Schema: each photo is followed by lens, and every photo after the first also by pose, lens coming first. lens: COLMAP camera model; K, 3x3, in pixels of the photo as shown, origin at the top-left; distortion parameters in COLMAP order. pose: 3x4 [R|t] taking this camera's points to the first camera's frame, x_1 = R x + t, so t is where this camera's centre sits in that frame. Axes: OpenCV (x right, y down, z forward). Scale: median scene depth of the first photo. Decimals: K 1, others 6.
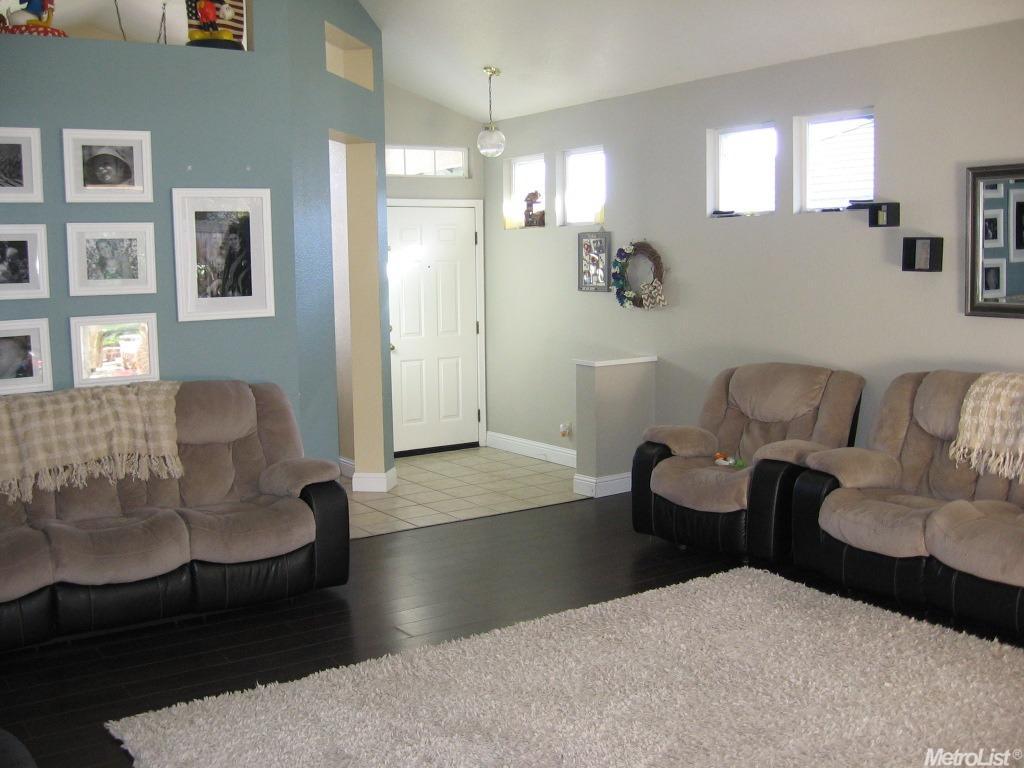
lens RADIAL K [[1046.1, 0, 508.8], [0, 1046.1, 399.9], [0, 0, 1]] dist [-0.130386, 0.028686]
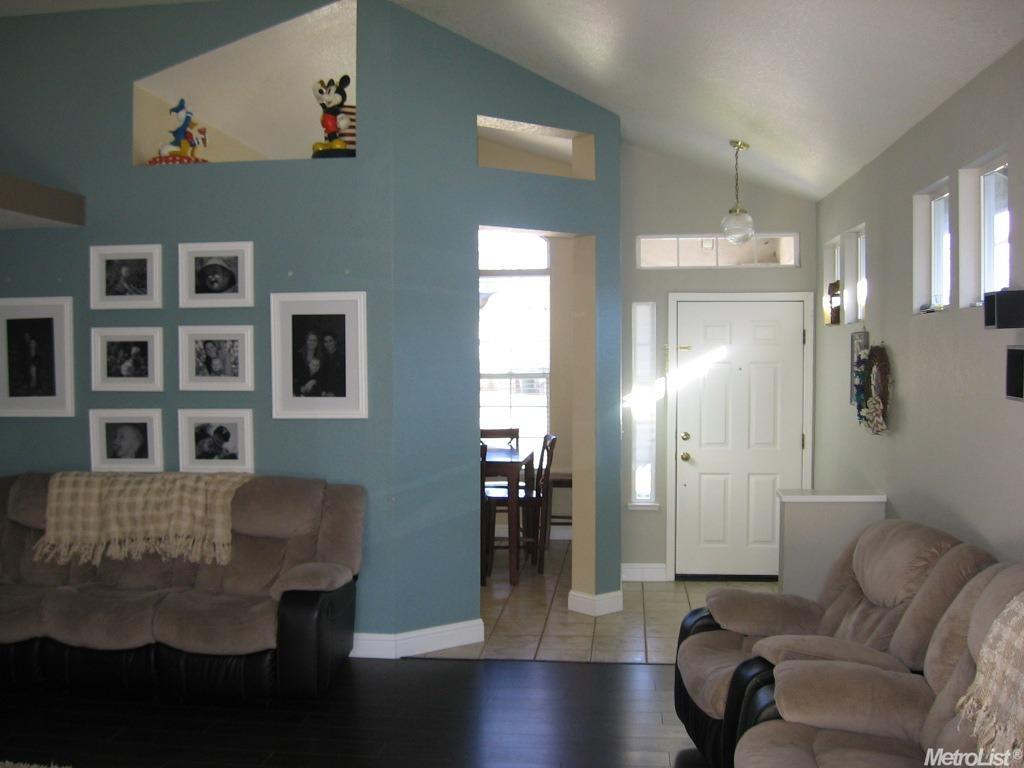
lens RADIAL K [[1046.1, 0, 508.8], [0, 1046.1, 399.9], [0, 0, 1]] dist [-0.130386, 0.028686]
pose [[0.768228, 0.040038, -0.638923, 0.574380], [-0.093882, 0.994298, -0.050574, -0.066888], [0.633255, 0.098836, 0.767607, 0.351150]]
